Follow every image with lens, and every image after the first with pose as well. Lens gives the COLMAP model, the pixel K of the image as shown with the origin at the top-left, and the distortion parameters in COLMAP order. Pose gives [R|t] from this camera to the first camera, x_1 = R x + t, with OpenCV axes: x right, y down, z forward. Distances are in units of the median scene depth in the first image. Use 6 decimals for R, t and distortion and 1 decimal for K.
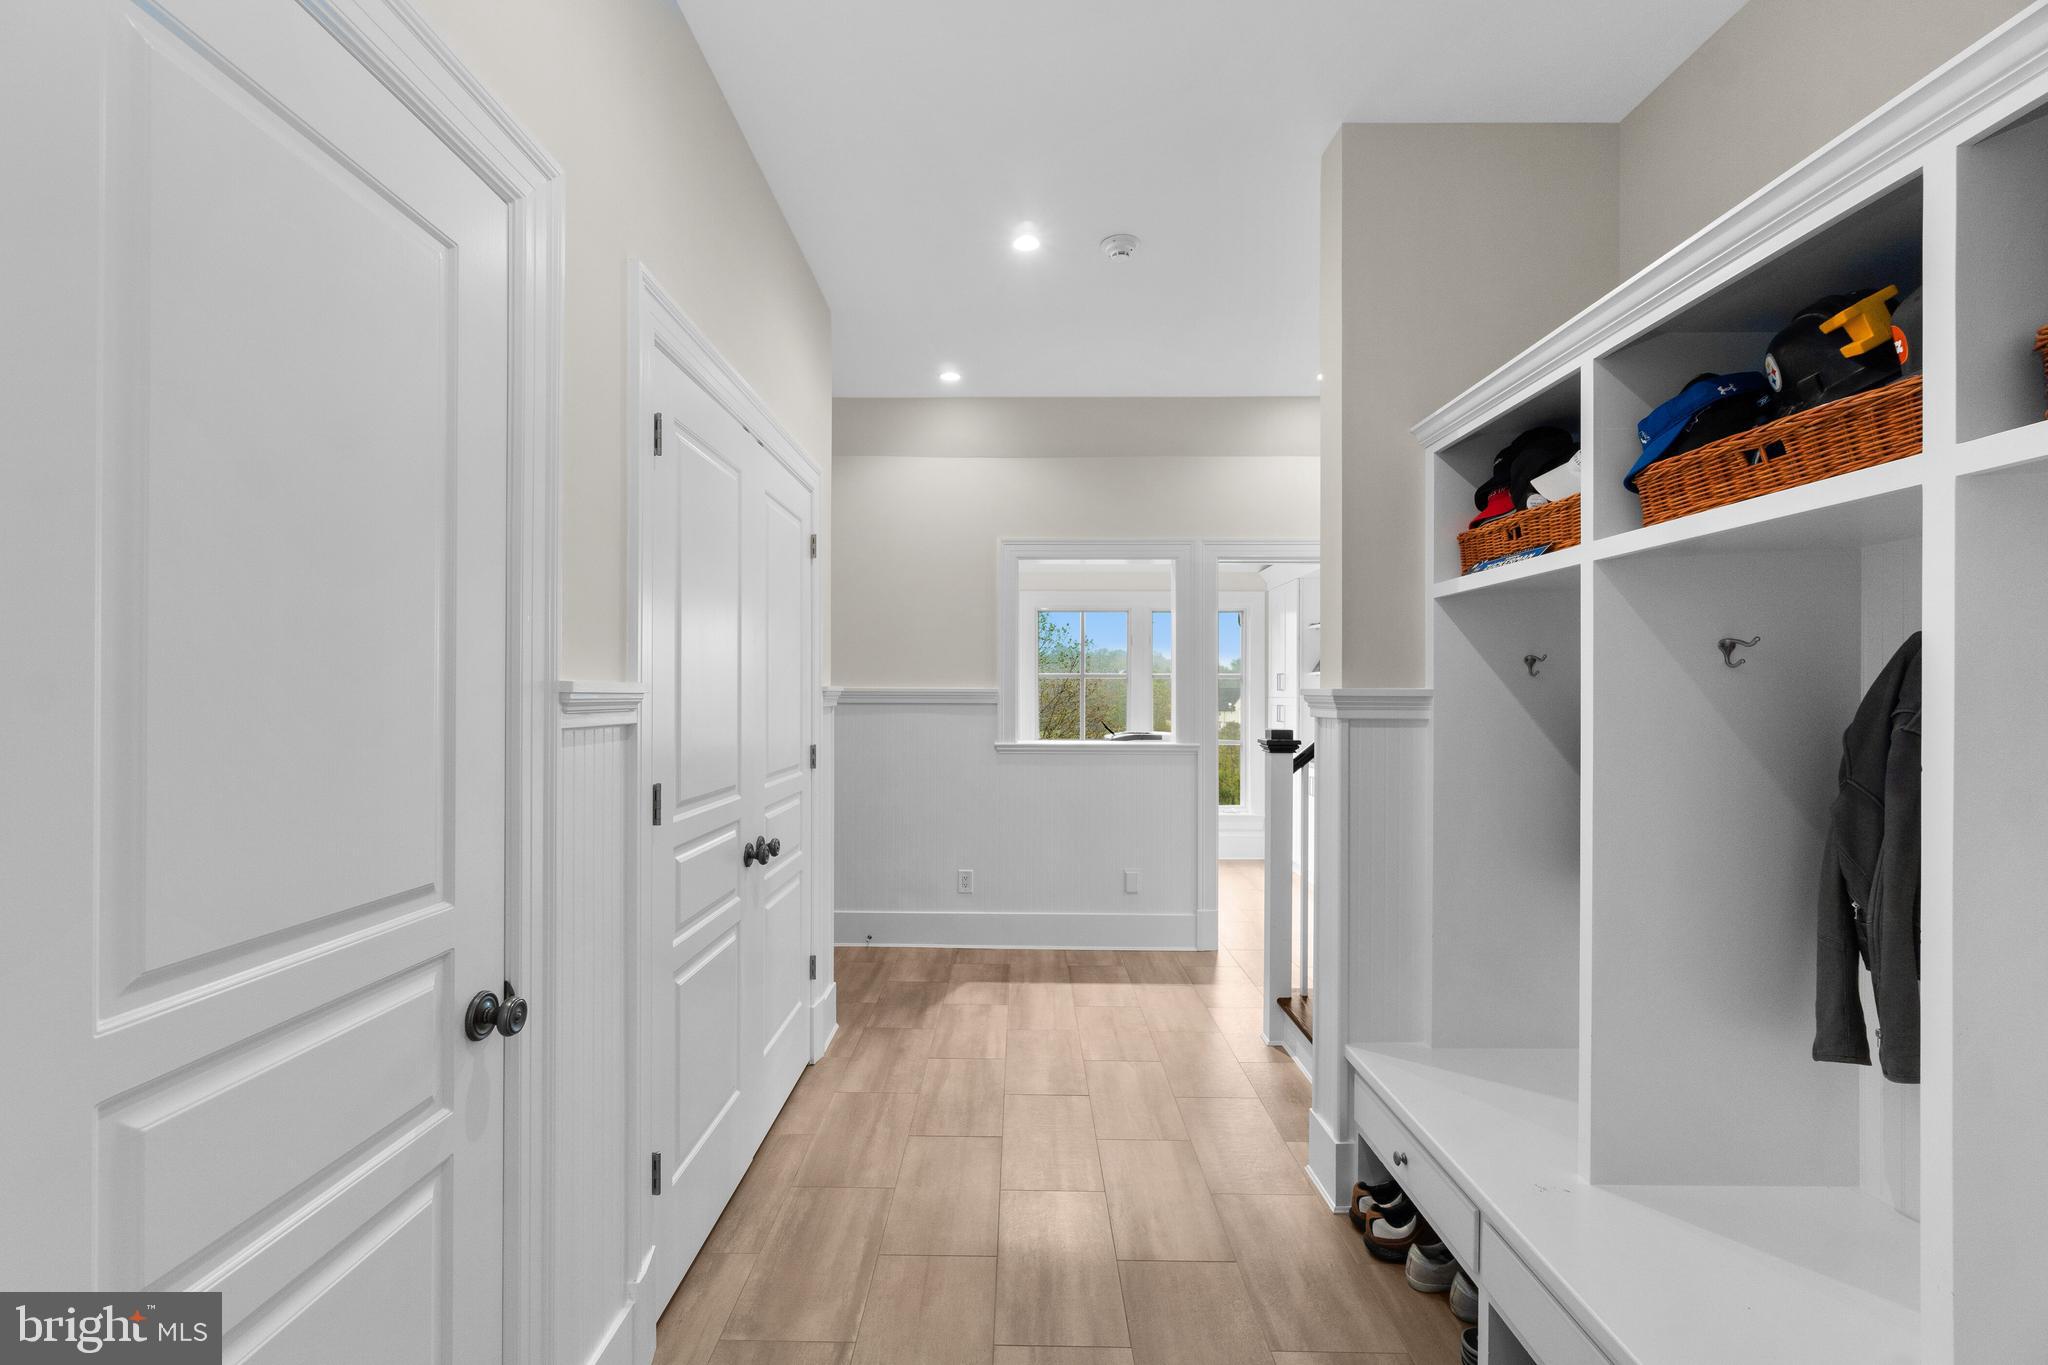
lens RADIAL K [[887.2, 0, 1000.9], [0, 887.2, 684.3], [0, 0, 1]] dist [-0.000582, -0.000246]
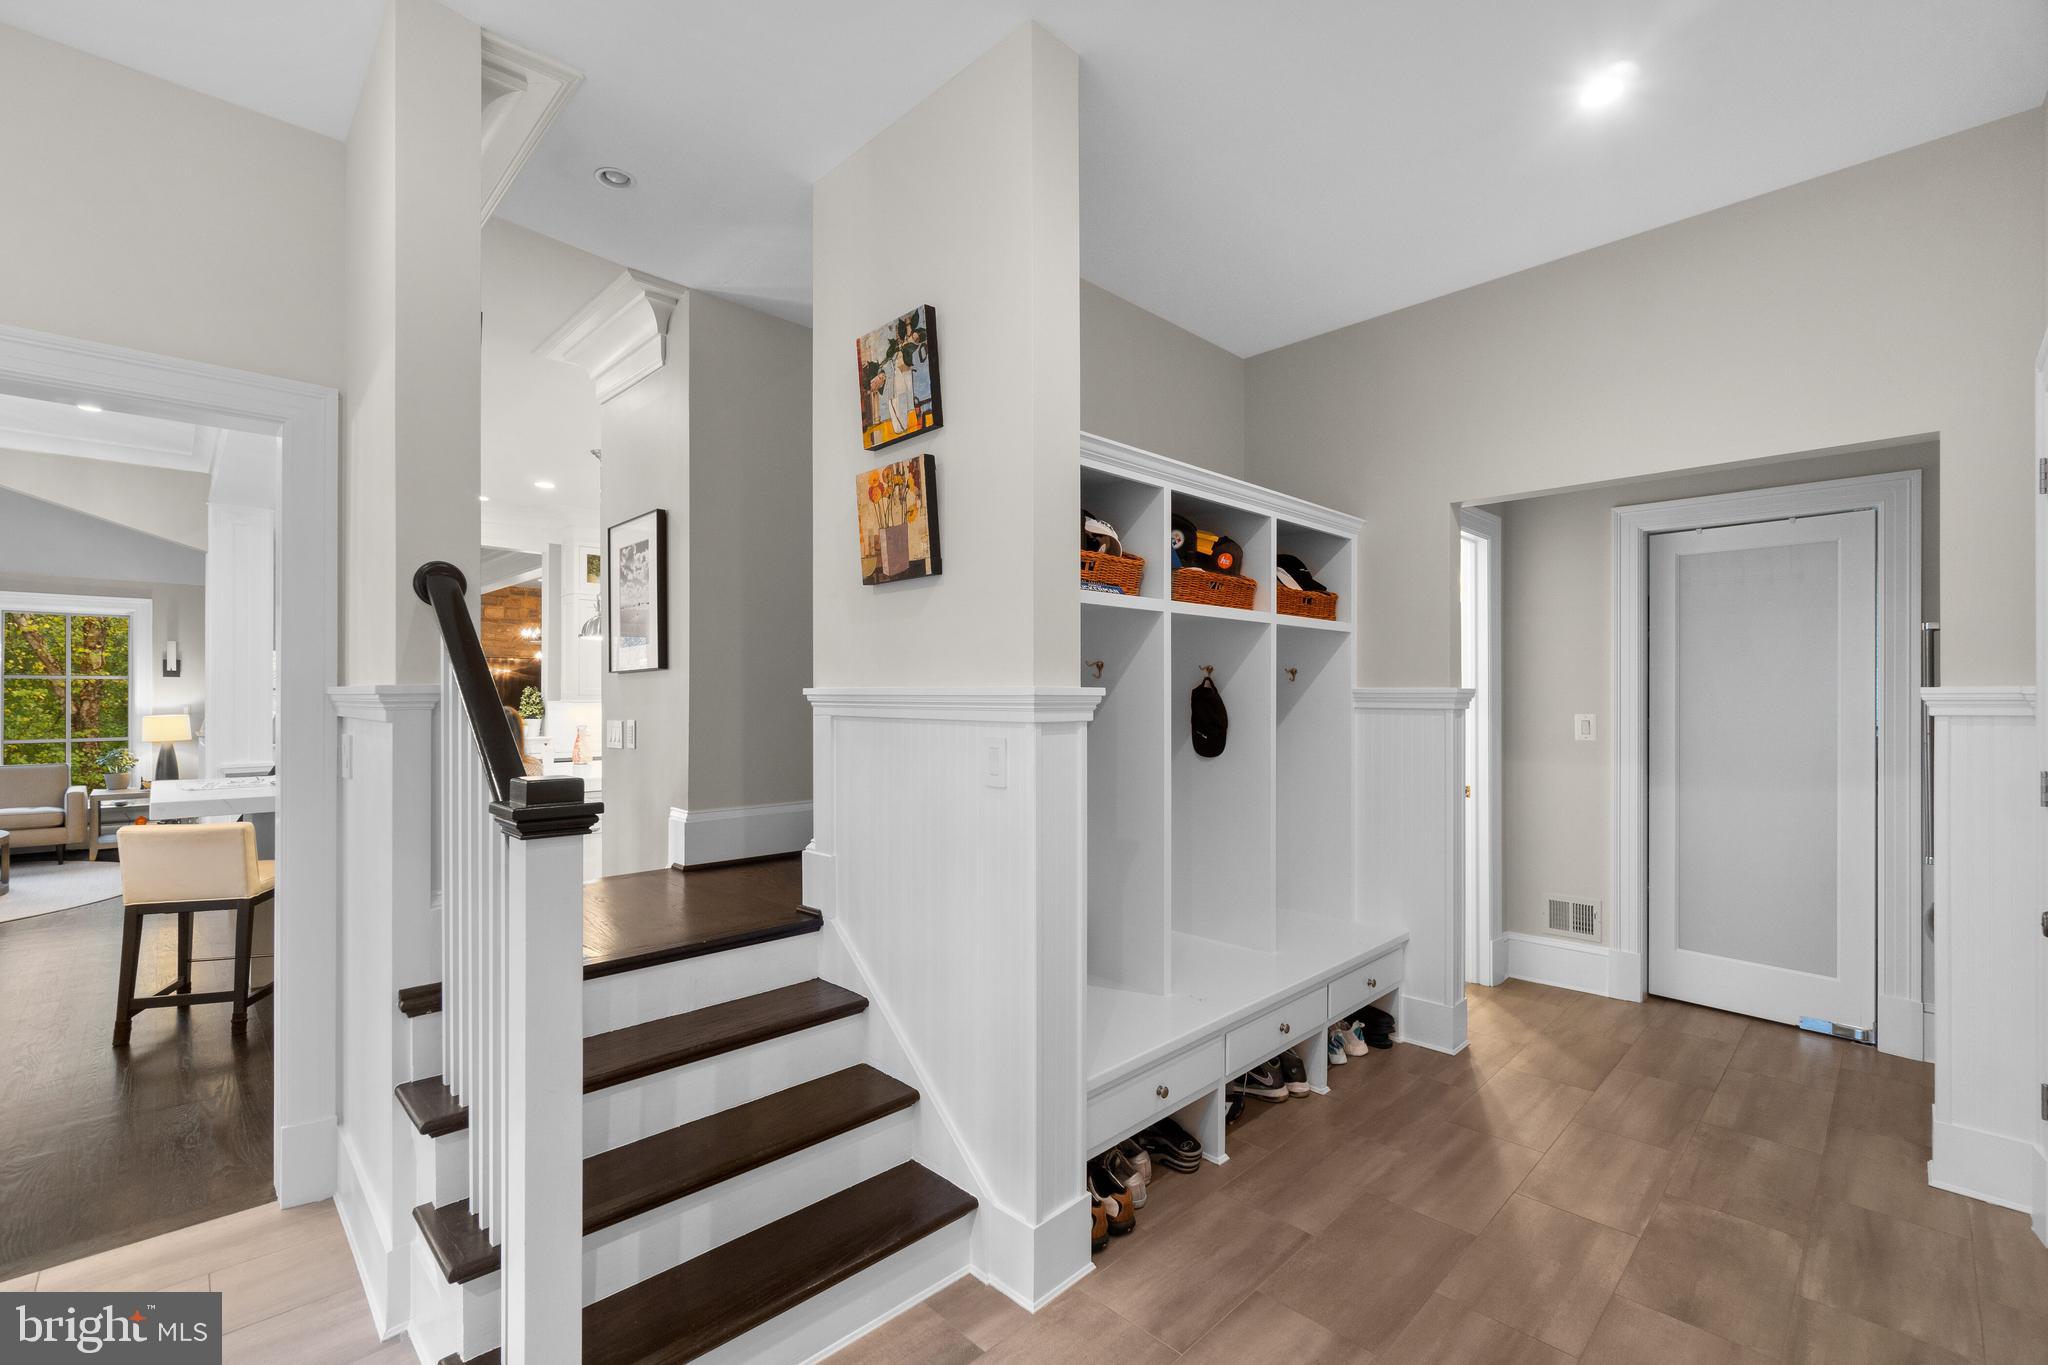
lens RADIAL K [[887.2, 0, 1000.9], [0, 887.2, 684.3], [0, 0, 1]] dist [-0.000582, -0.000246]
pose [[-0.707948, -0.001720, 0.706263, -0.197963], [-0.011651, 0.999889, -0.009244, 0.010347], [-0.706169, -0.014772, -0.707889, 1.737366]]
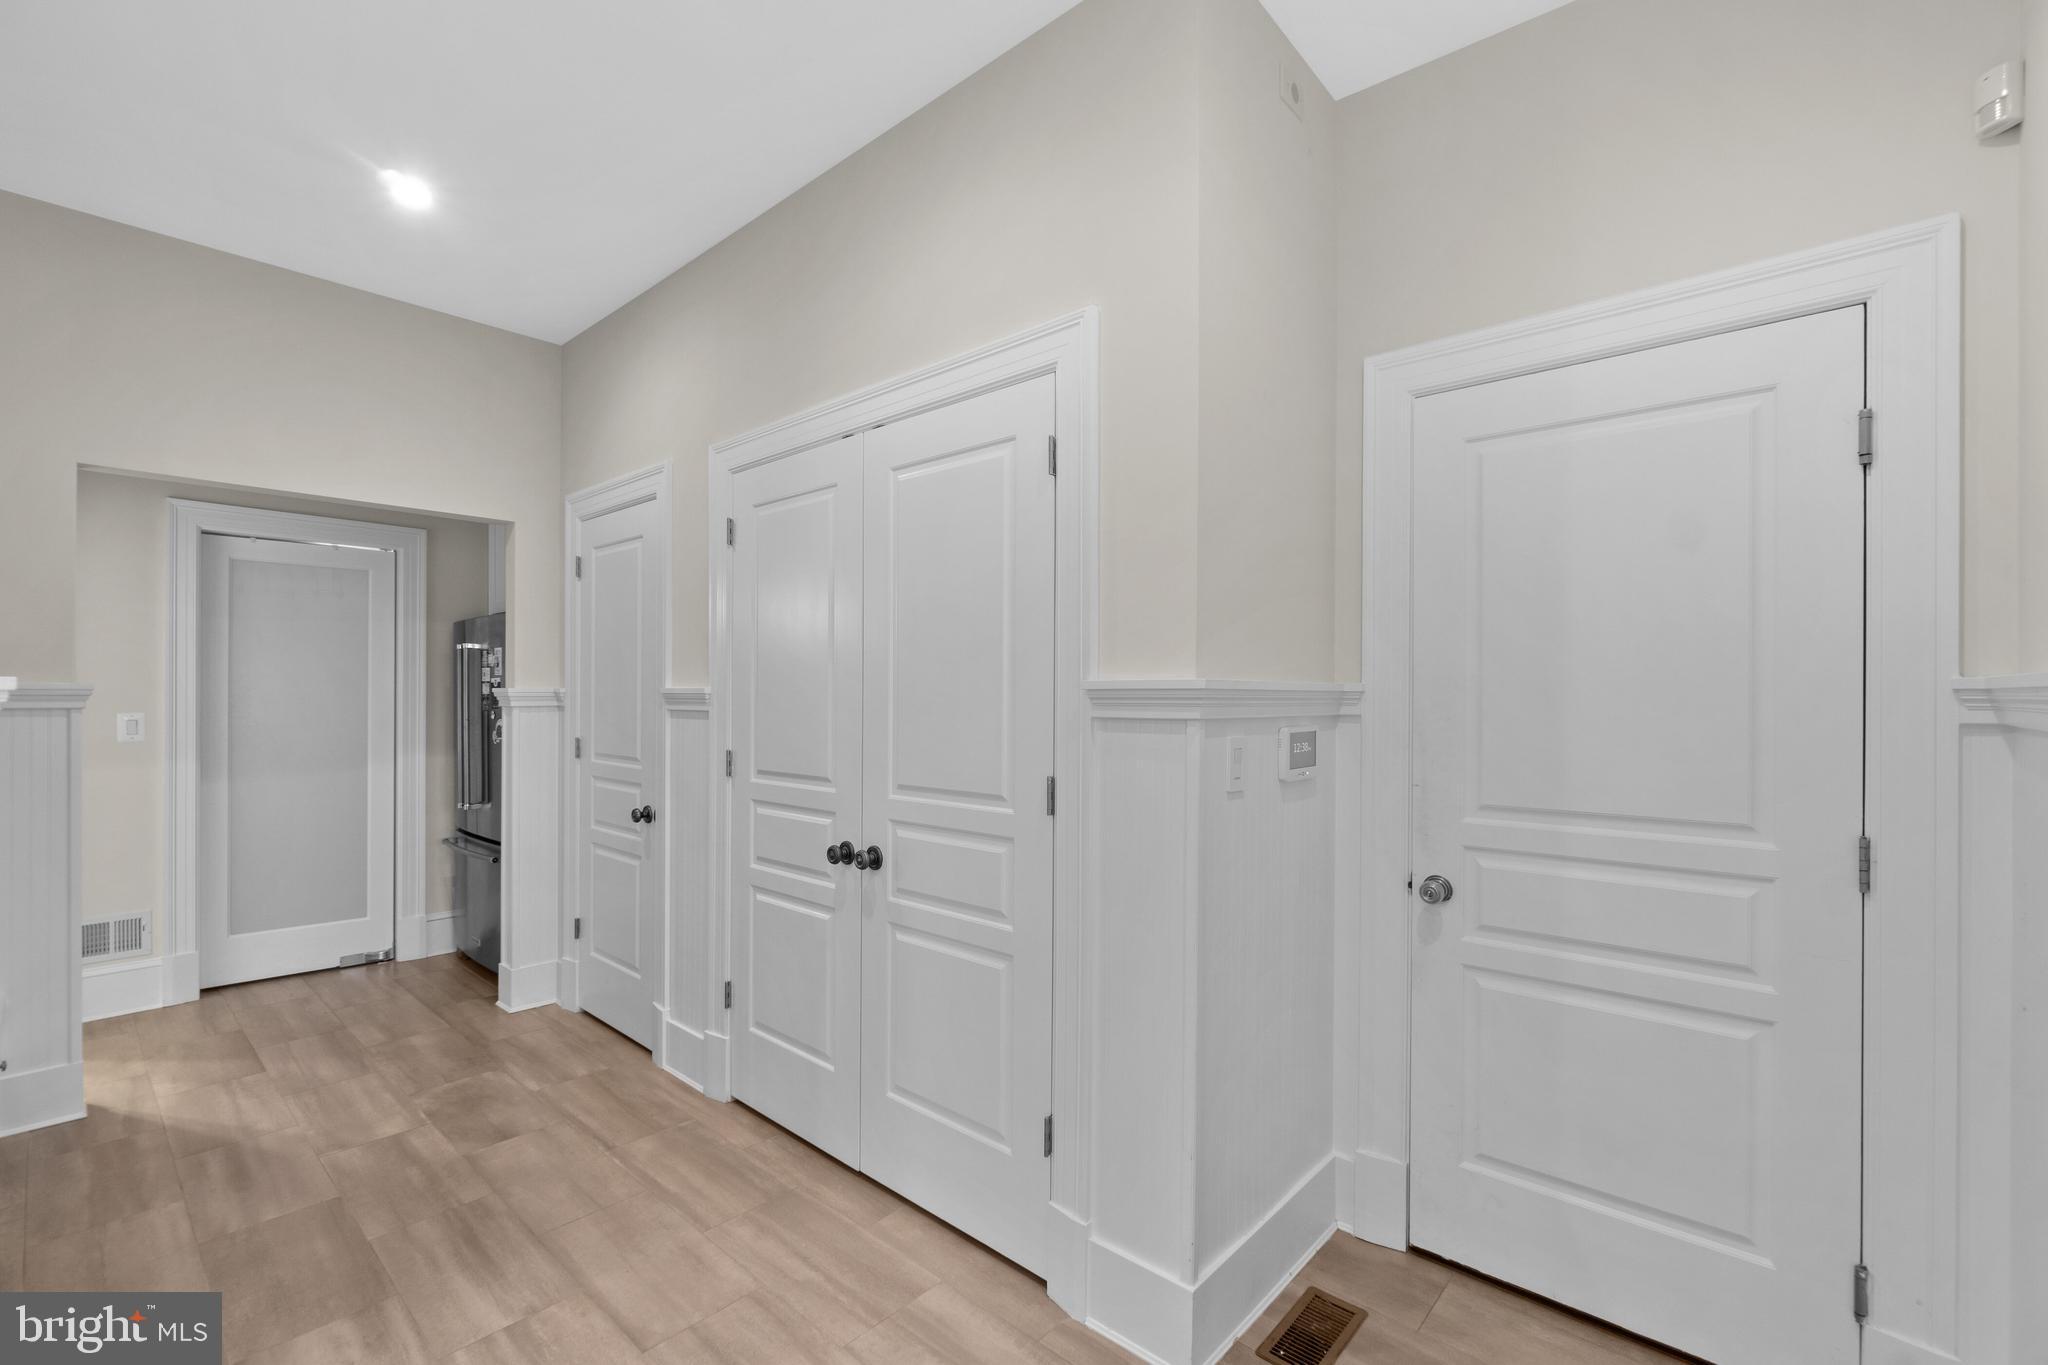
lens RADIAL K [[882.6, 0, 1026.3], [0, 882.6, 698.1], [0, 0, 1]] dist [0.001291, -0.000203]
pose [[-0.646031, -0.009437, -0.763253, 0.392600], [-0.005341, 0.999955, -0.007842, 0.016615], [0.763293, -0.000990, -0.646052, 1.963547]]
